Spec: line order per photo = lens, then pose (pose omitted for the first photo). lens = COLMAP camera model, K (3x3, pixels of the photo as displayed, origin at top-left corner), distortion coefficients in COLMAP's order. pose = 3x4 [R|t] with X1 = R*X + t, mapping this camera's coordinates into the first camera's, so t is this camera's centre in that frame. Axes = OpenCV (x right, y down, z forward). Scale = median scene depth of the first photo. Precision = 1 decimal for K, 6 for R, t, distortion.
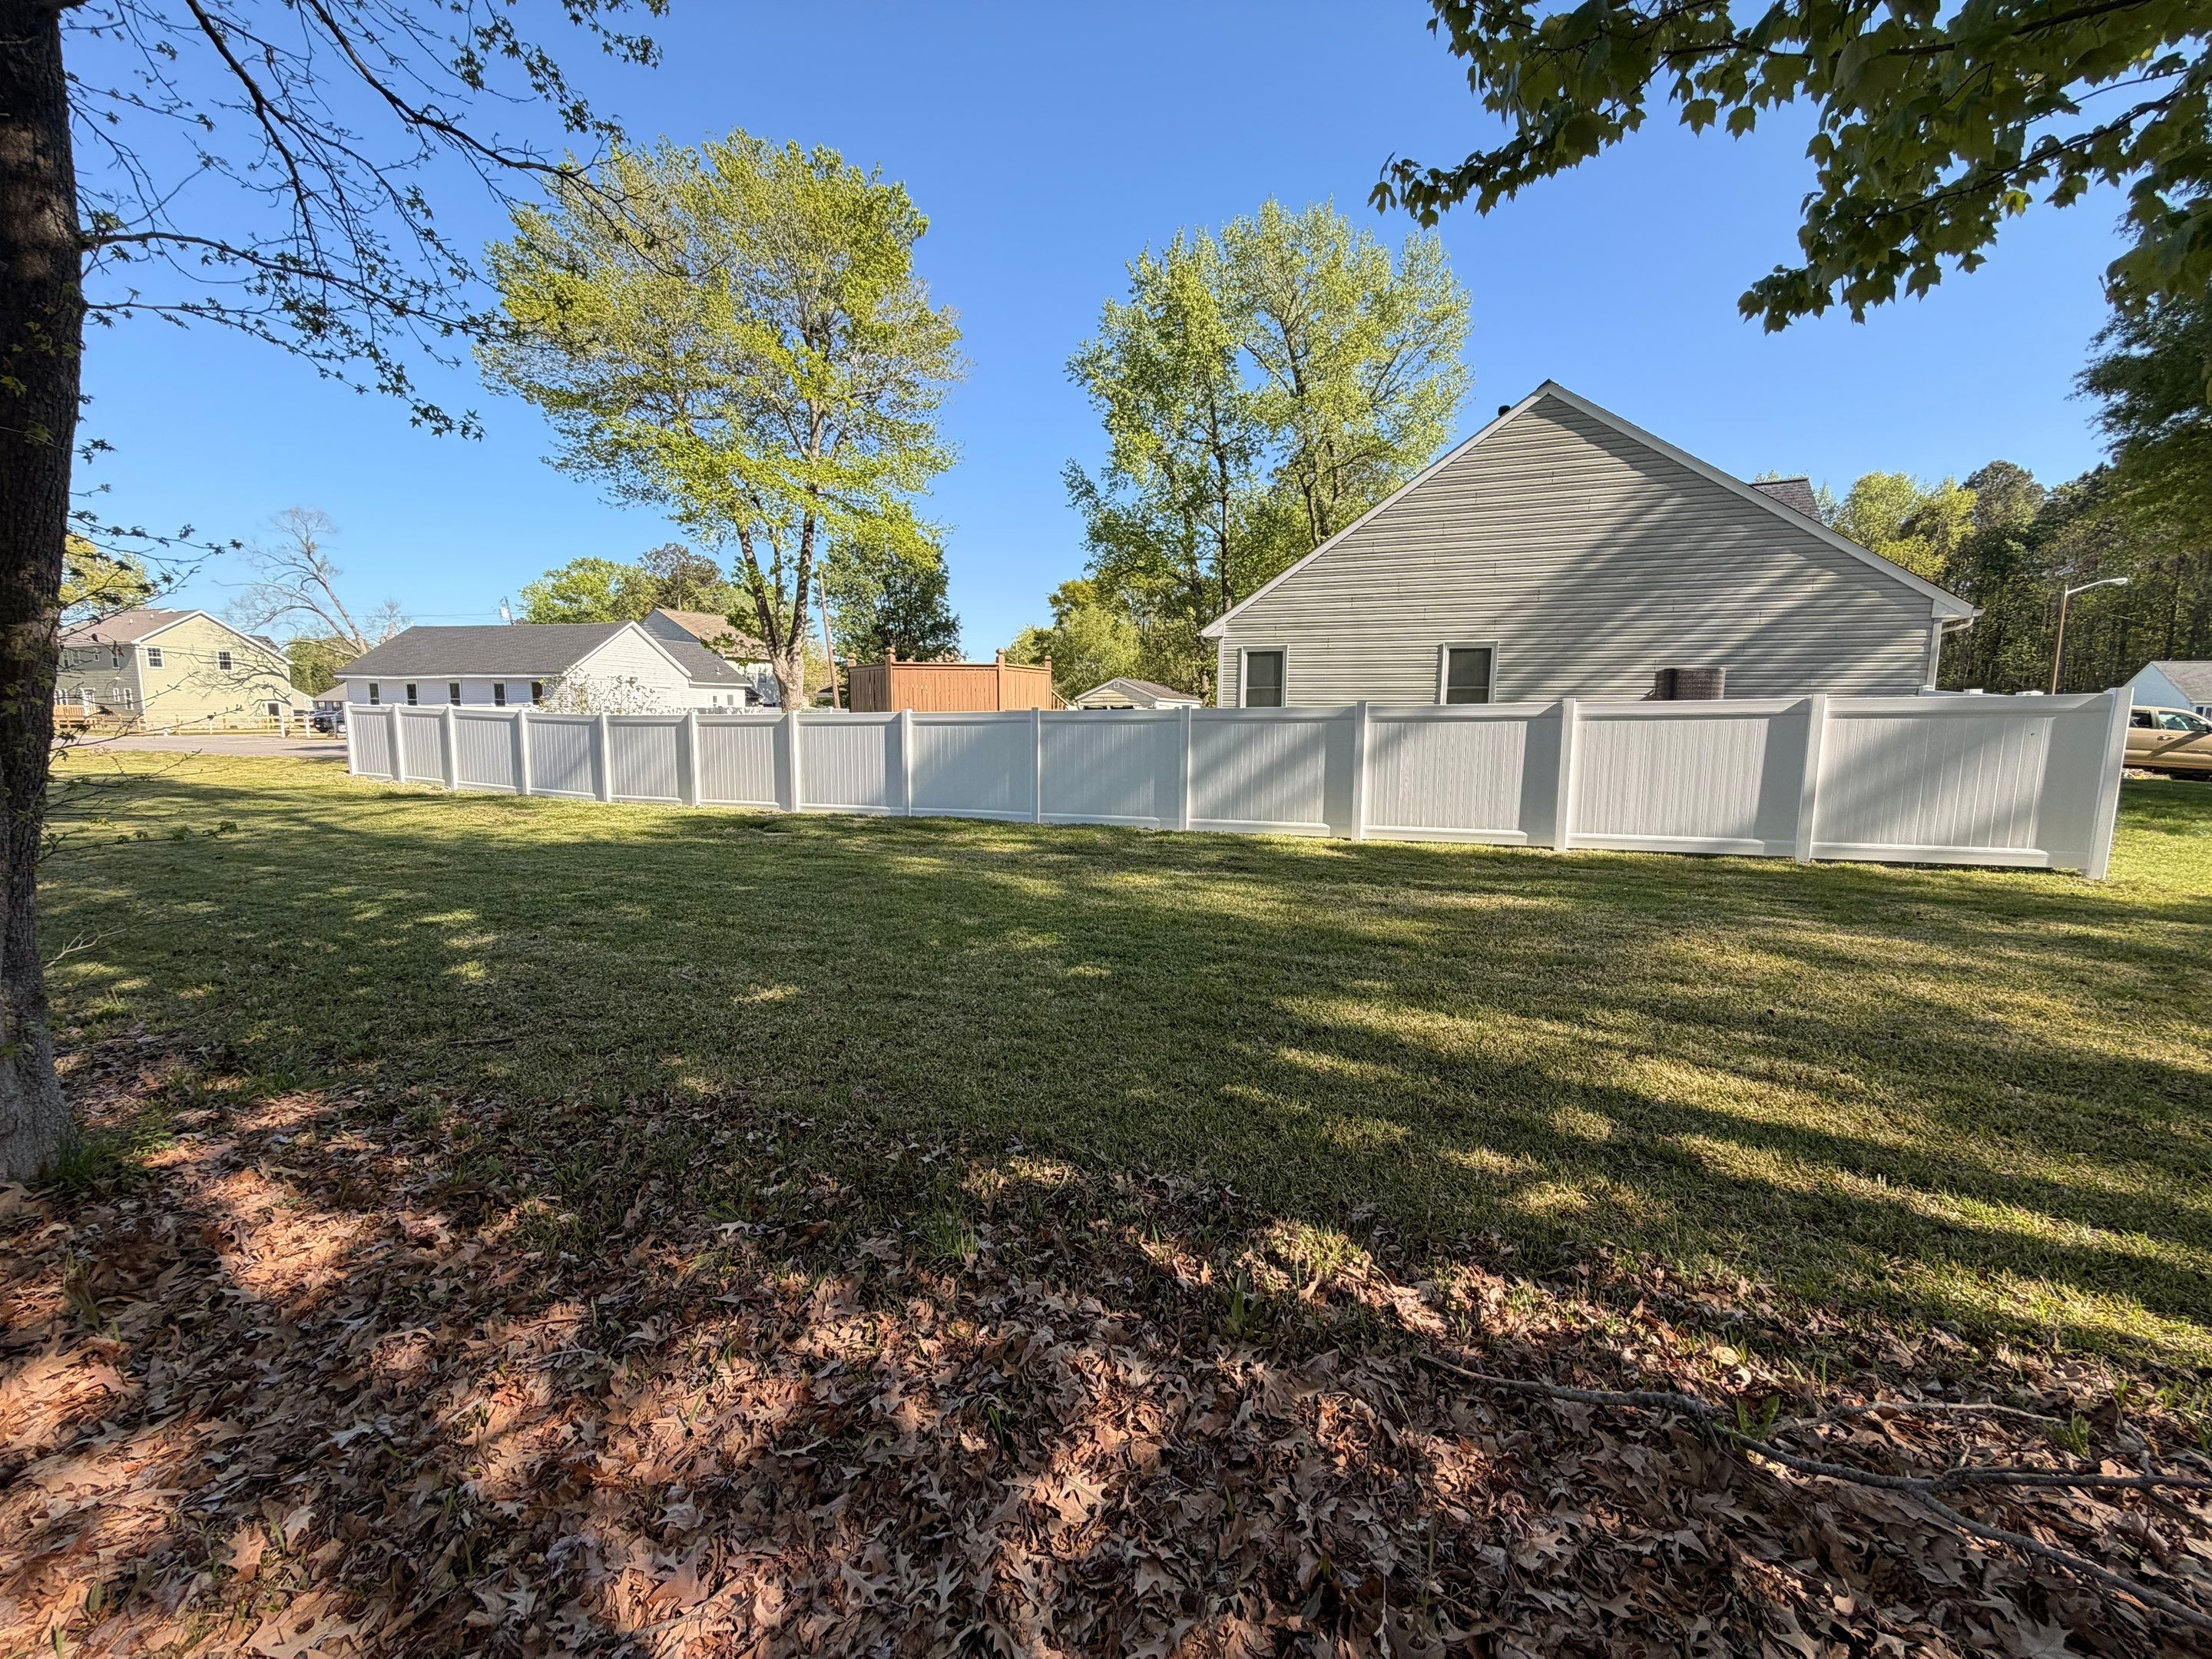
lens RADIAL K [[878.0, 0, 1116.6], [0, 878.0, 819.0], [0, 0, 1]] dist [-0.001034, 0.000025]
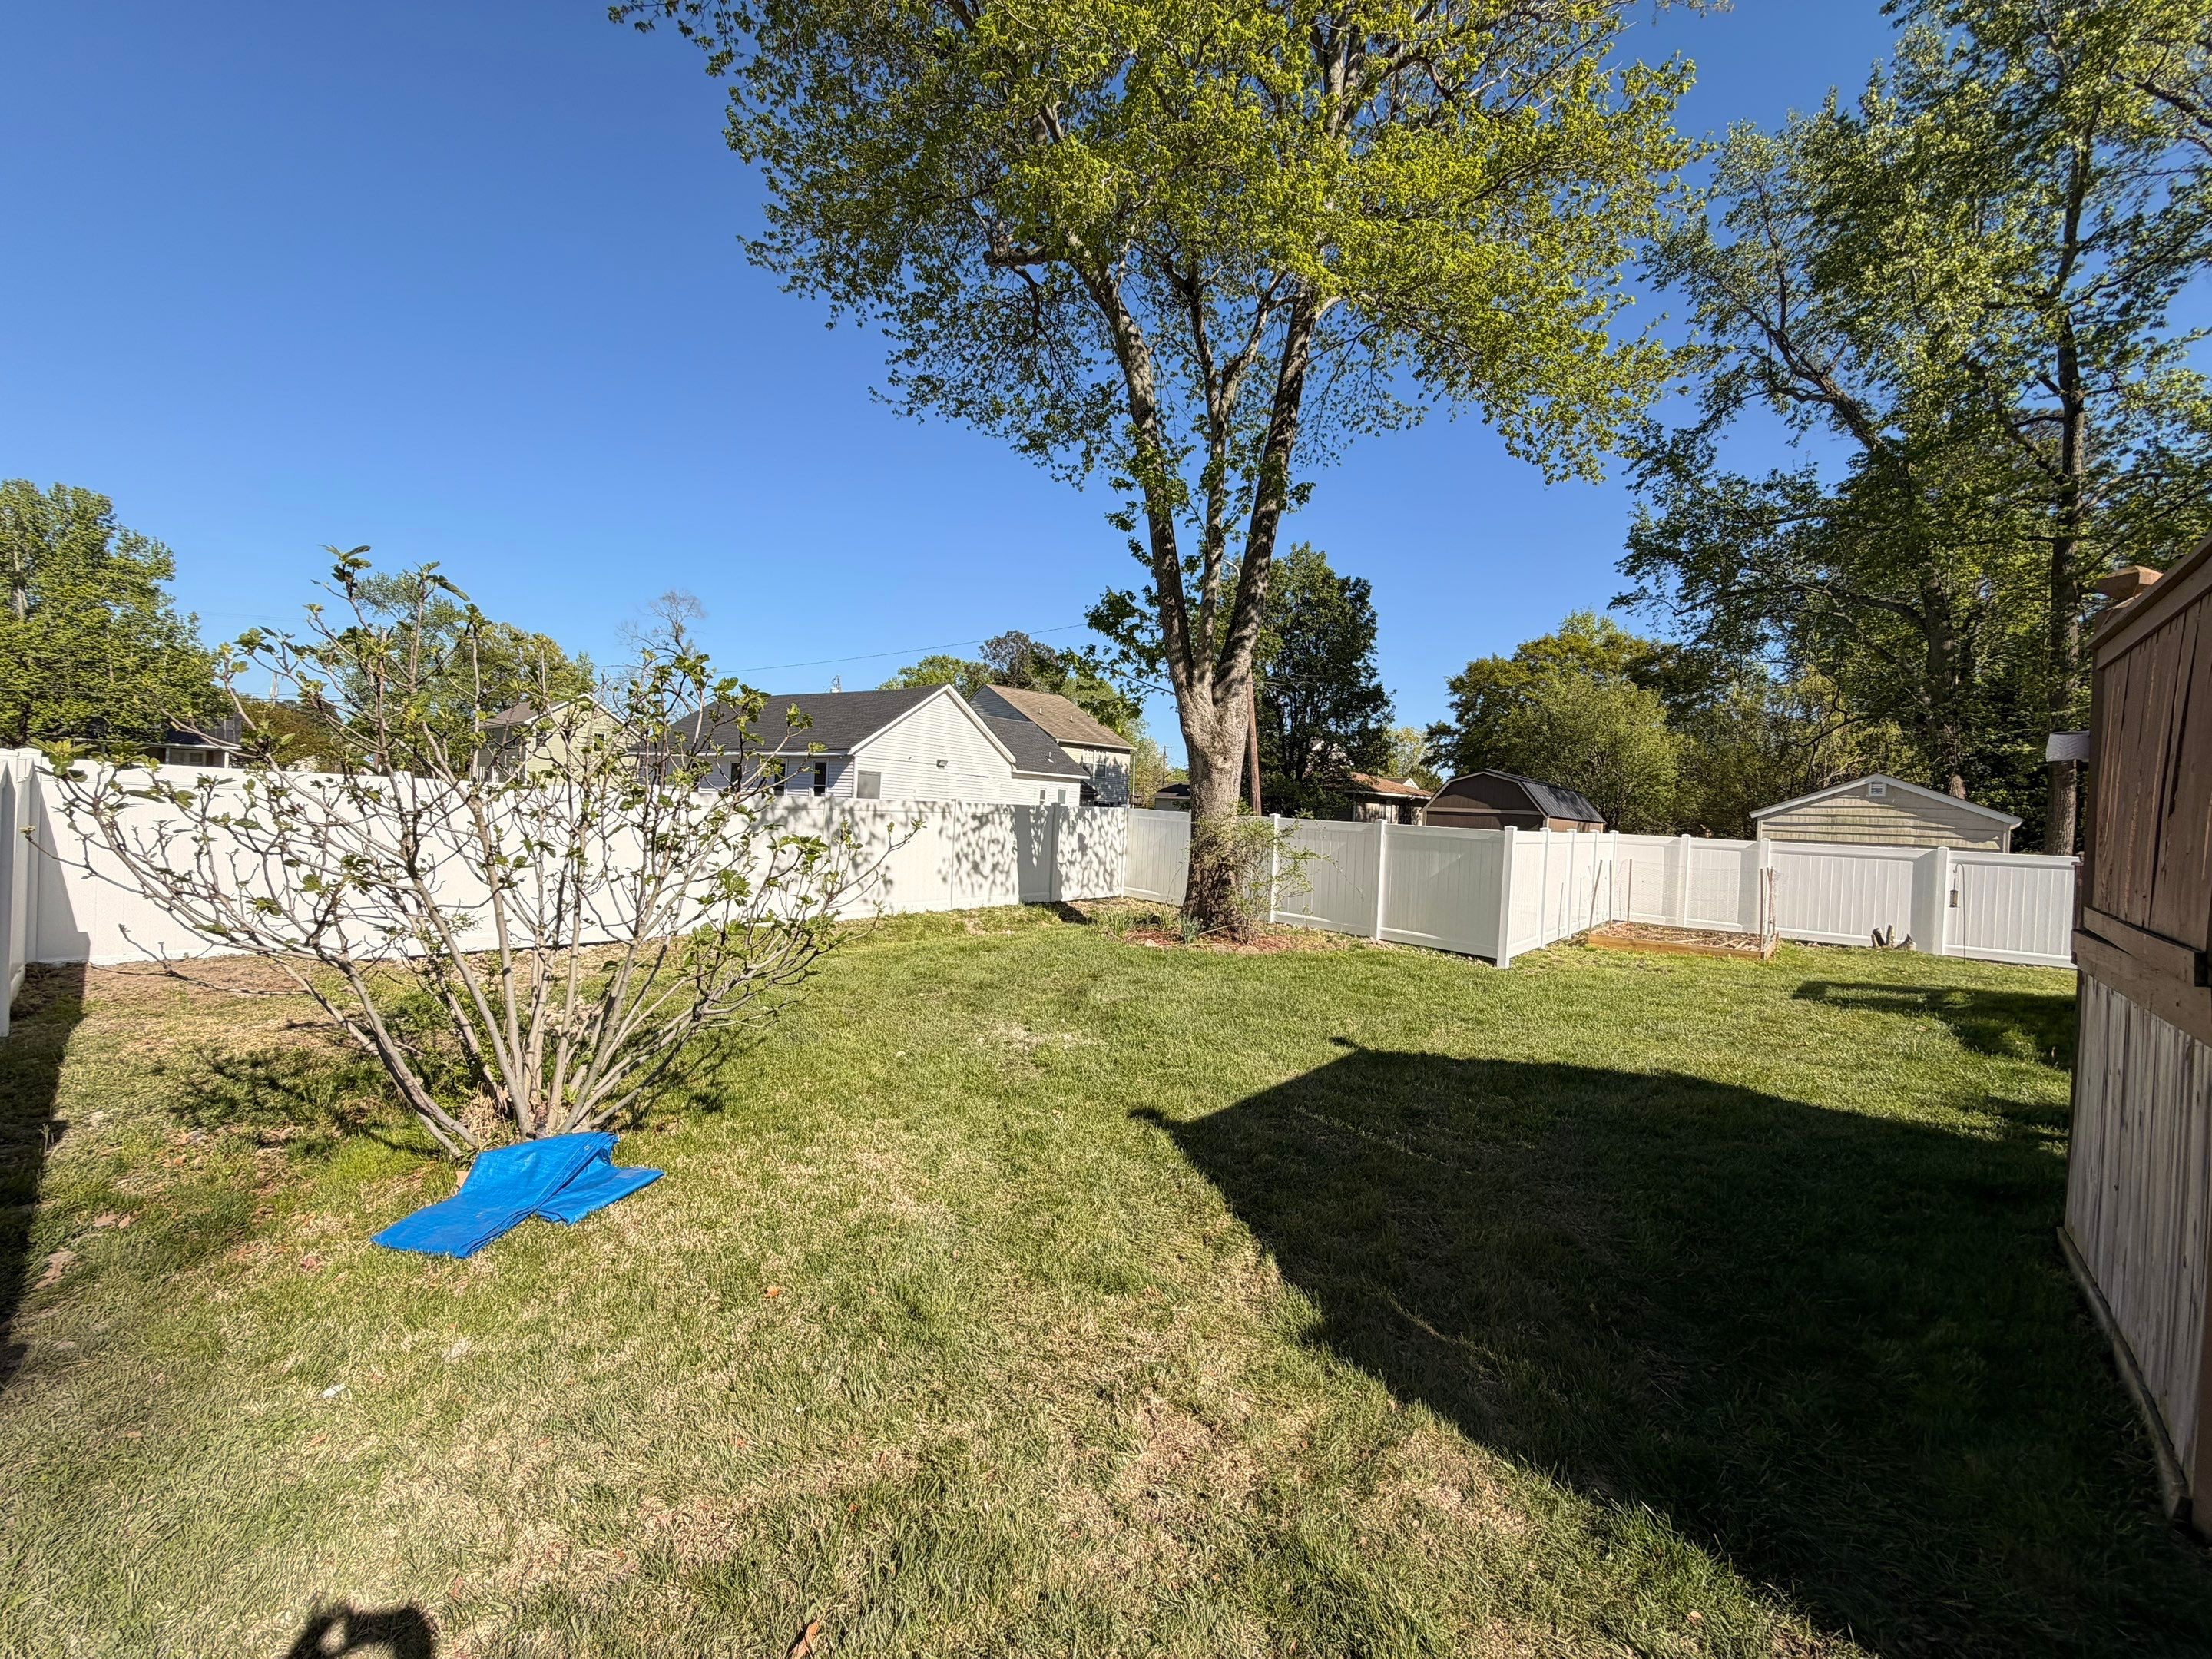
lens RADIAL K [[878.0, 0, 1102.3], [0, 878.0, 835.2], [0, 0, 1]] dist [-0.001034, 0.000025]
pose [[0.937687, 0.049160, -0.343986, -0.176025], [-0.084754, 0.992400, -0.089208, -0.046890], [0.336986, 0.112804, 0.934728, 0.376901]]
